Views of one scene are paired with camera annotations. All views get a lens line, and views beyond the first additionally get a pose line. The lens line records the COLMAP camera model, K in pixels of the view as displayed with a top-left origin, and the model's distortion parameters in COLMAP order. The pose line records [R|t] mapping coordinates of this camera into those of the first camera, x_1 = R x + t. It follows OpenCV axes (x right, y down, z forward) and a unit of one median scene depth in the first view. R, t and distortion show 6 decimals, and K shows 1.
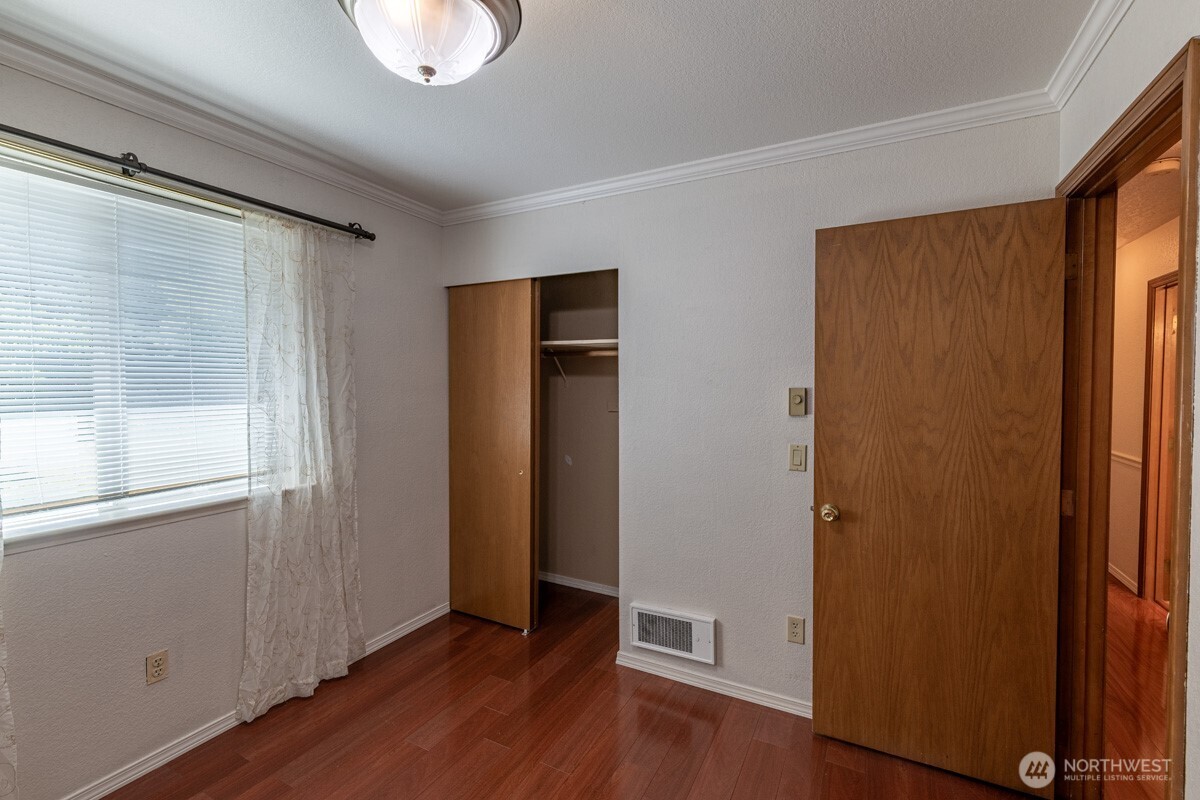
lens RADIAL K [[533.8, 0, 595.2], [0, 533.8, 397.4], [0, 0, 1]] dist [0.026441, -0.000012]
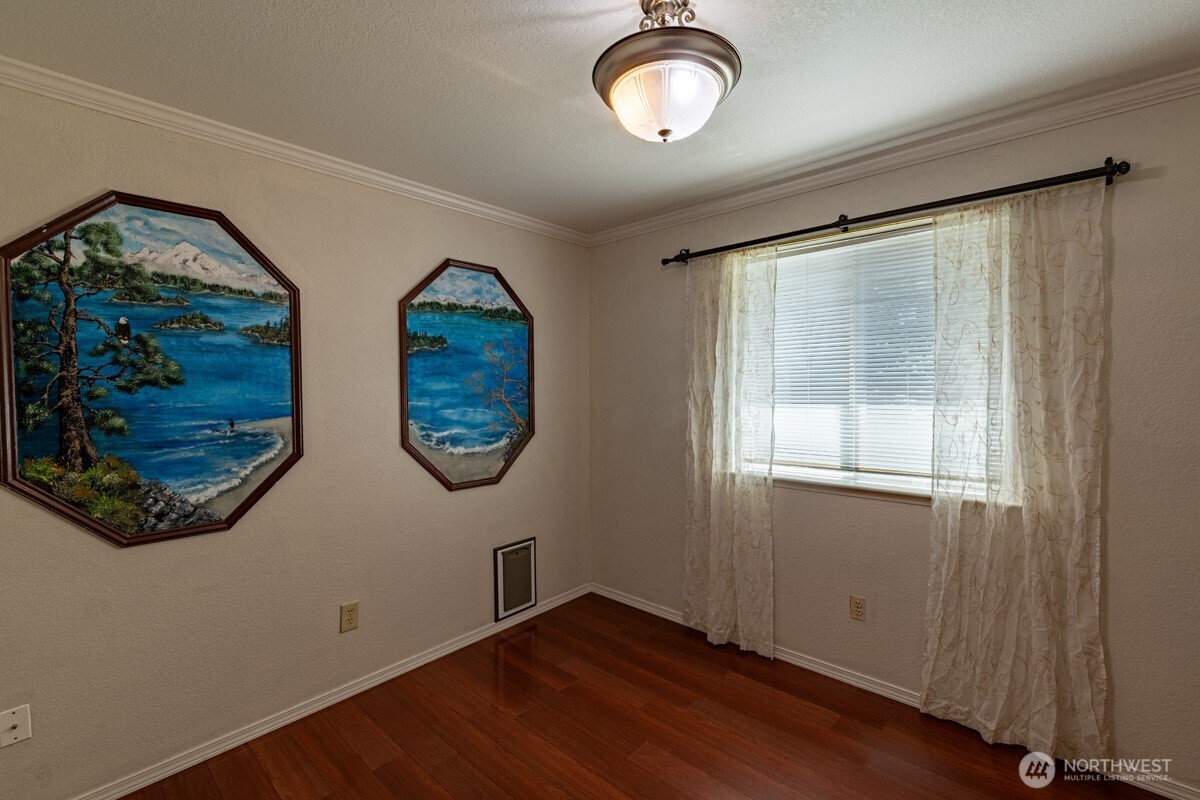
lens RADIAL K [[533.8, 0, 595.2], [0, 533.8, 397.4], [0, 0, 1]] dist [0.026441, -0.000012]
pose [[-0.234982, 0.019317, -0.971808, 0.545030], [-0.021682, 0.999450, 0.025110, -0.015774], [0.971758, 0.026972, -0.234434, 0.674067]]
